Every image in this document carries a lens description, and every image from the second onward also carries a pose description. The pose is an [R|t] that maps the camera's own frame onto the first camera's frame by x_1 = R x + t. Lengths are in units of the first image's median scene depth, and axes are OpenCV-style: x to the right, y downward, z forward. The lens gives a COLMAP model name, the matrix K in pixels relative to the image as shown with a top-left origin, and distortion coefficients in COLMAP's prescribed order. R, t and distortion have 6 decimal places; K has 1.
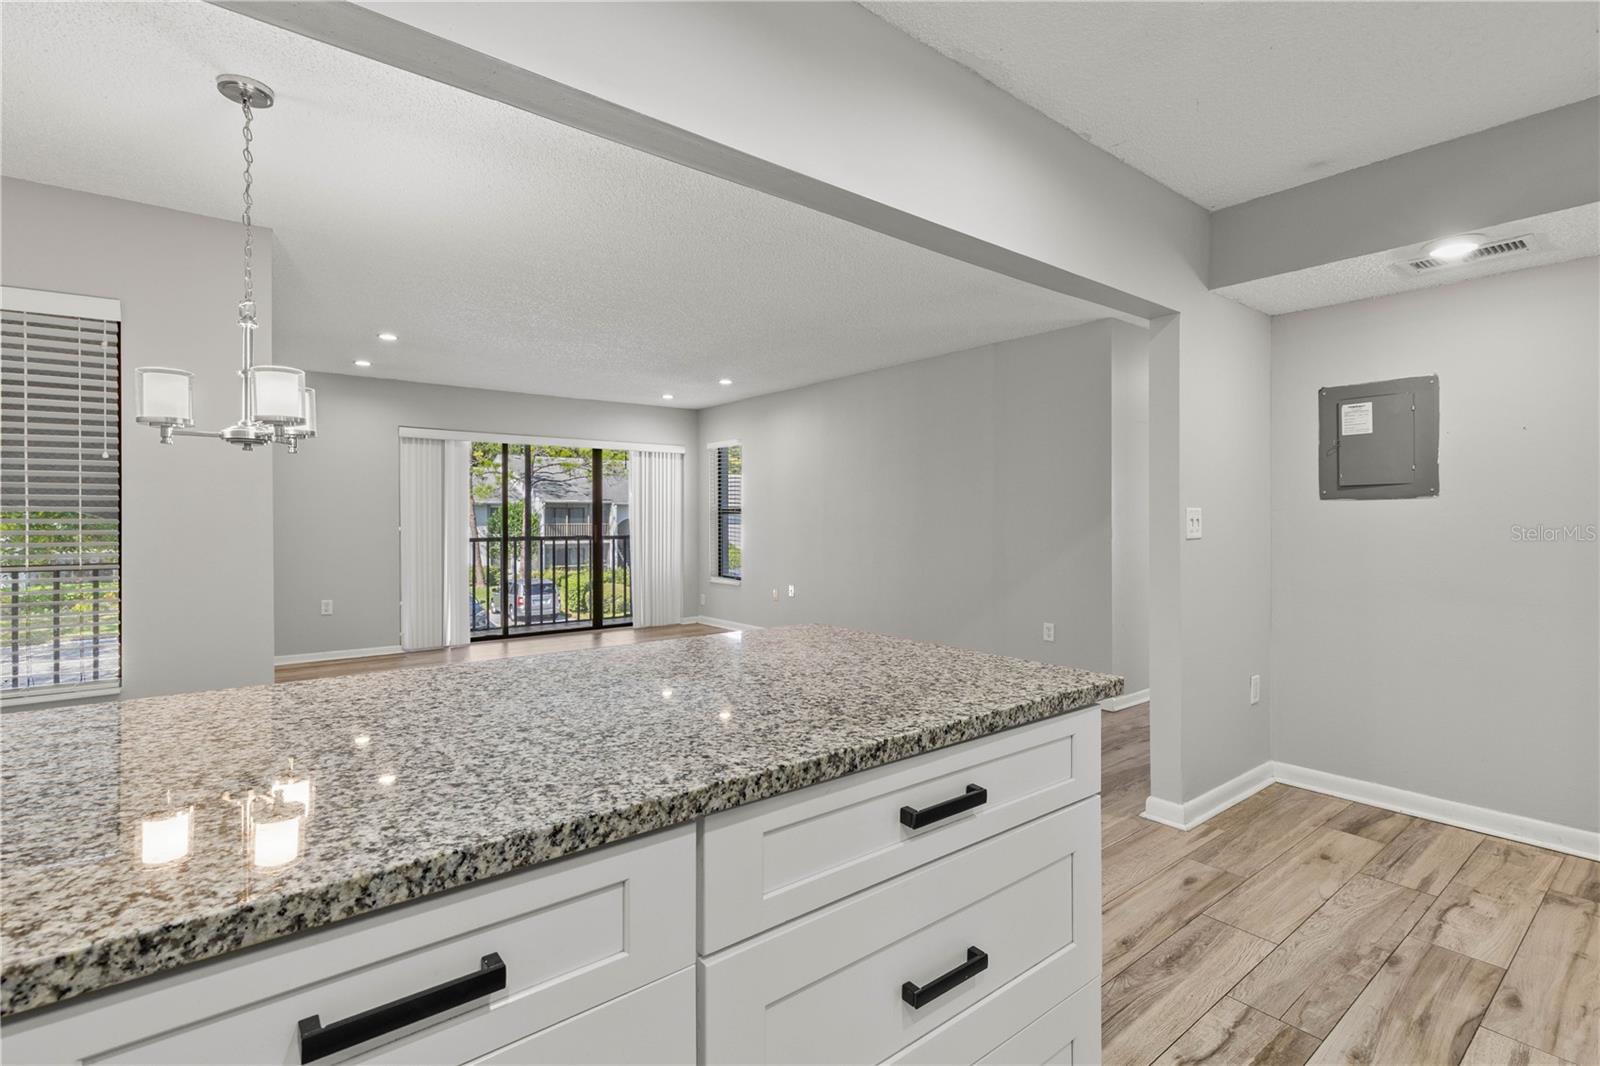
lens RADIAL K [[720.6, 0, 815.9], [0, 720.6, 529.2], [0, 0, 1]] dist [-0.006057, 0.000850]
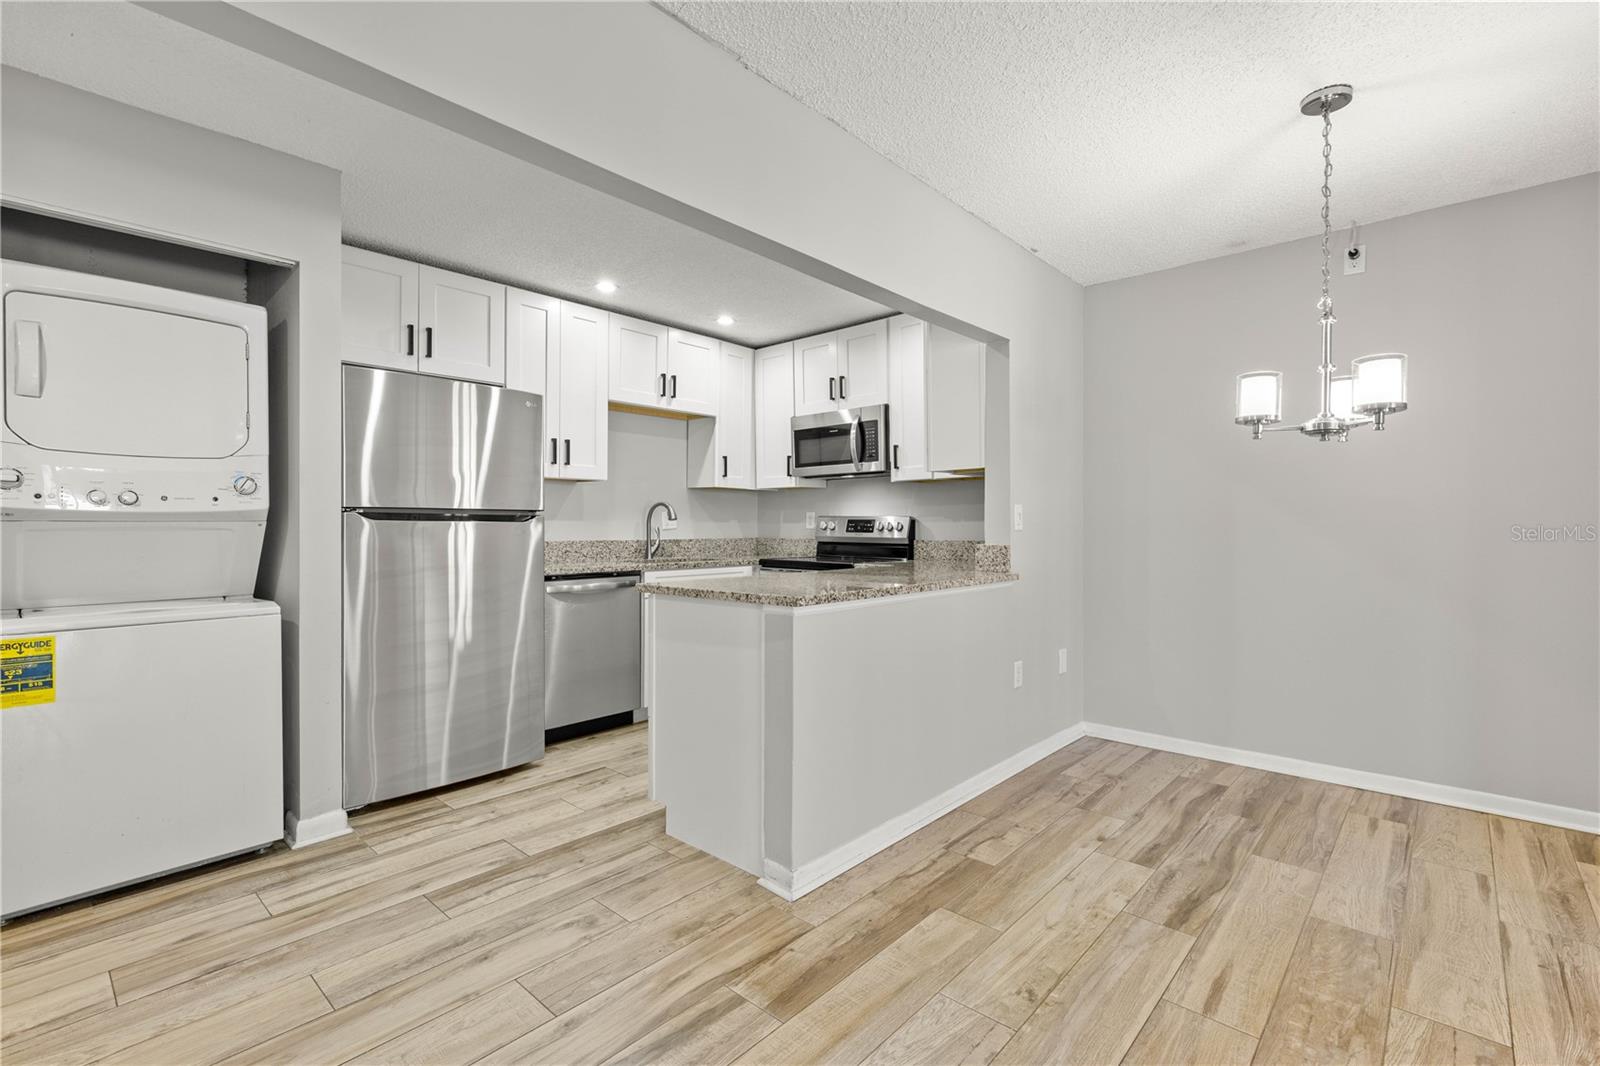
lens RADIAL K [[714.1, 0, 808.3], [0, 714.1, 526.6], [0, 0, 1]] dist [0.005182, -0.000285]
pose [[-0.989655, -0.000084, -0.143465, 0.043122], [-0.001887, 0.999921, 0.012426, 0.000625], [0.143453, 0.012568, -0.989577, 0.581835]]
